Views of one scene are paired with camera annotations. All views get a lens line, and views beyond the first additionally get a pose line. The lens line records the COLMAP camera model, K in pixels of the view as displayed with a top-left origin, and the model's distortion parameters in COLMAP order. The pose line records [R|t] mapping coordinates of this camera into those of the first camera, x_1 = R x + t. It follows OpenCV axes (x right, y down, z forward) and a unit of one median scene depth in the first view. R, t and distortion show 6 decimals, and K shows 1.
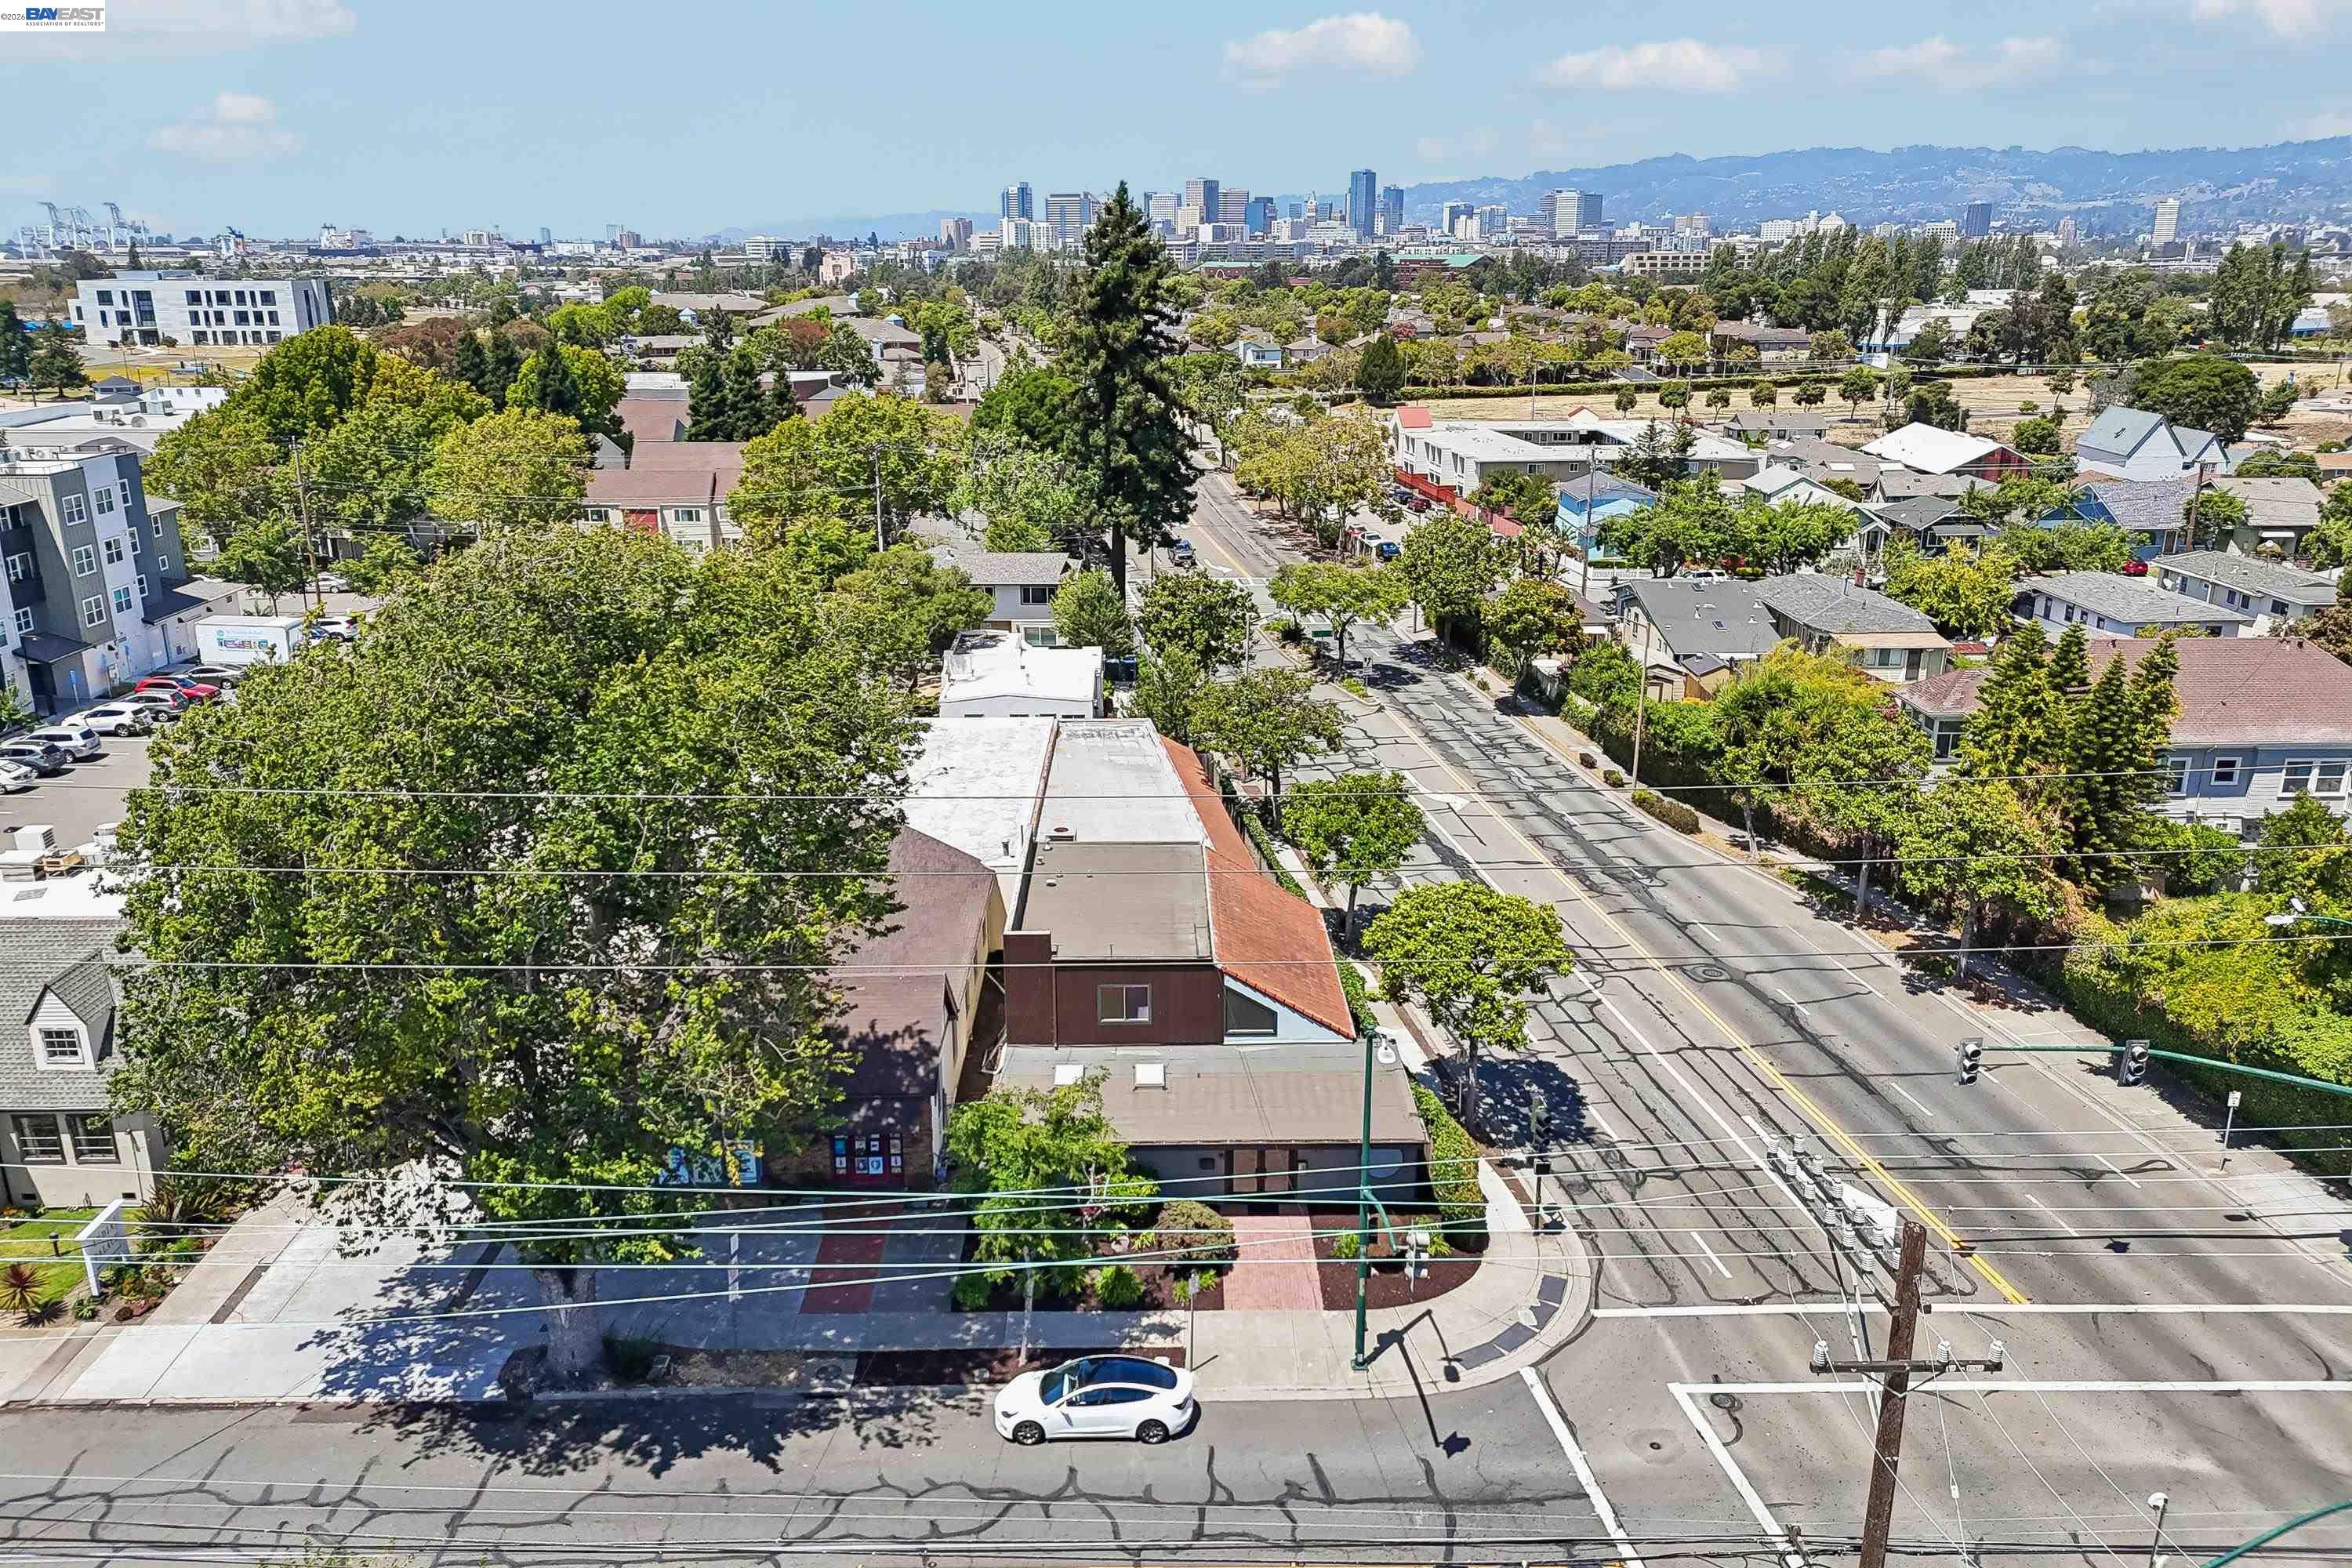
lens RADIAL K [[1707.8, 0, 1182.1], [0, 1707.8, 787.0], [0, 0, 1]] dist [0.055902, -0.049790]
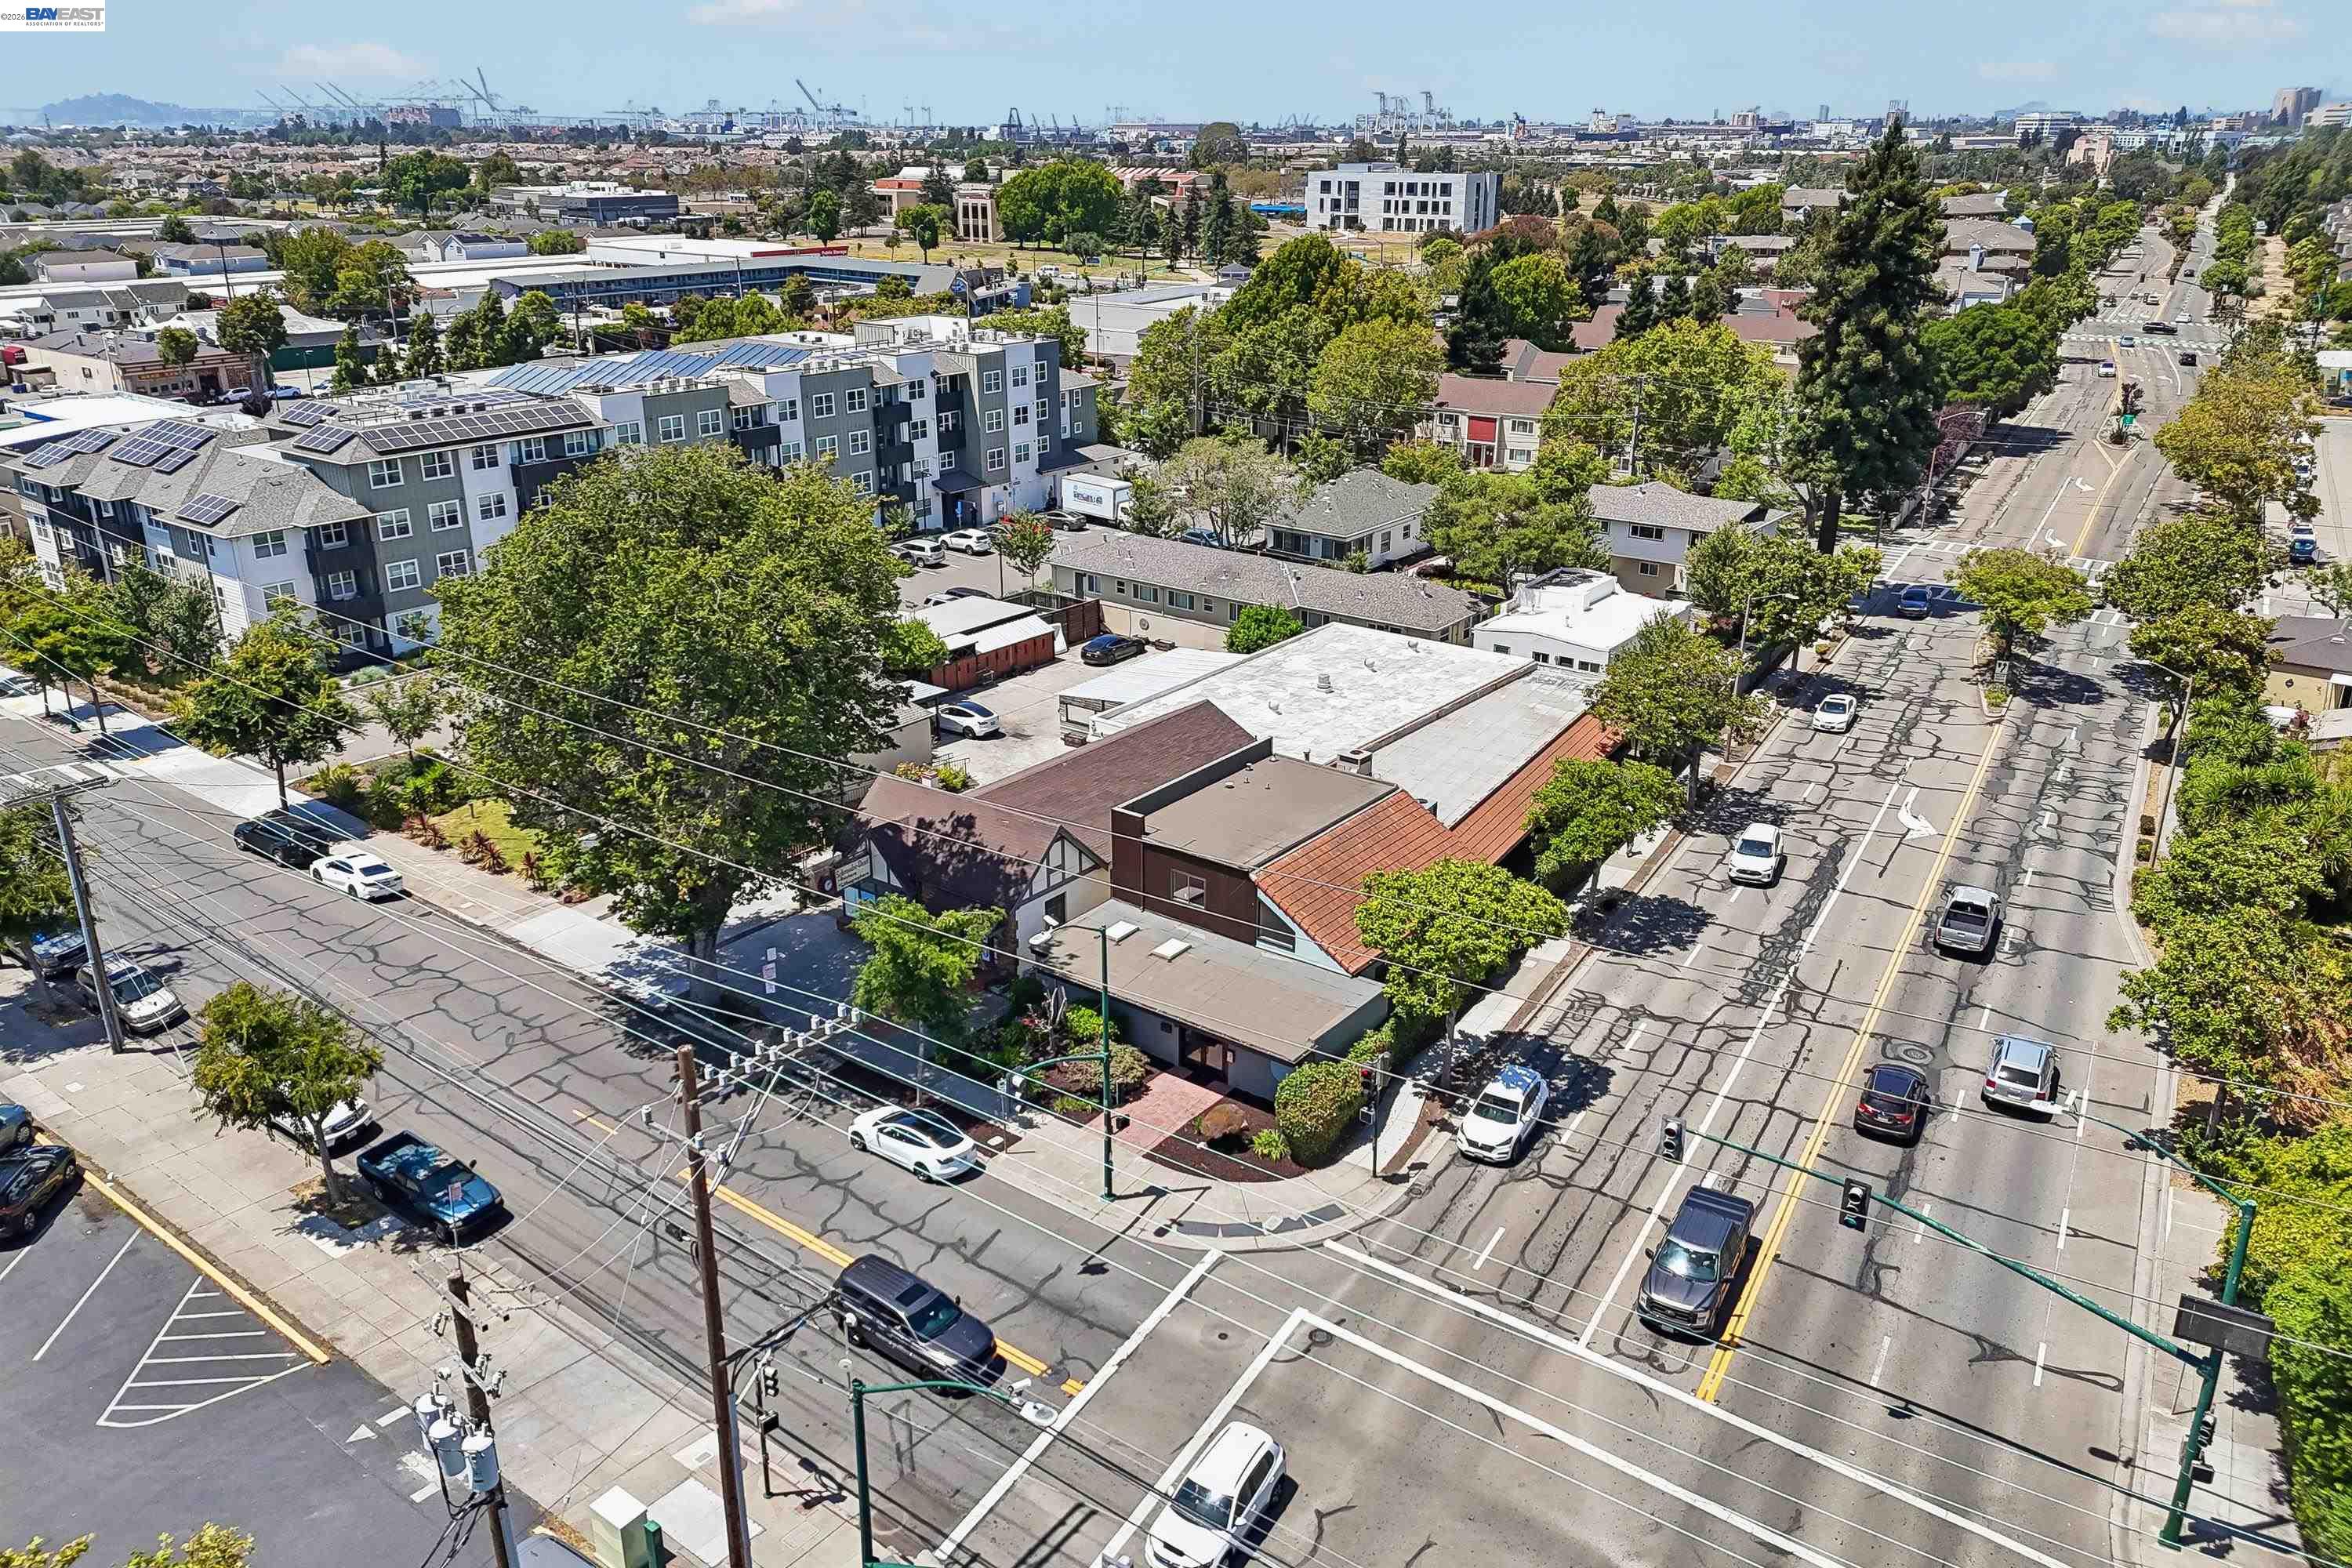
lens RADIAL K [[1707.8, 0, 1164.7], [0, 1707.8, 794.0], [0, 0, 1]] dist [0.055902, -0.049790]
pose [[0.781875, 0.225342, -0.581285, 0.303907], [-0.186862, 0.974230, 0.126327, -0.041092], [0.594772, 0.009849, 0.803834, 0.015372]]
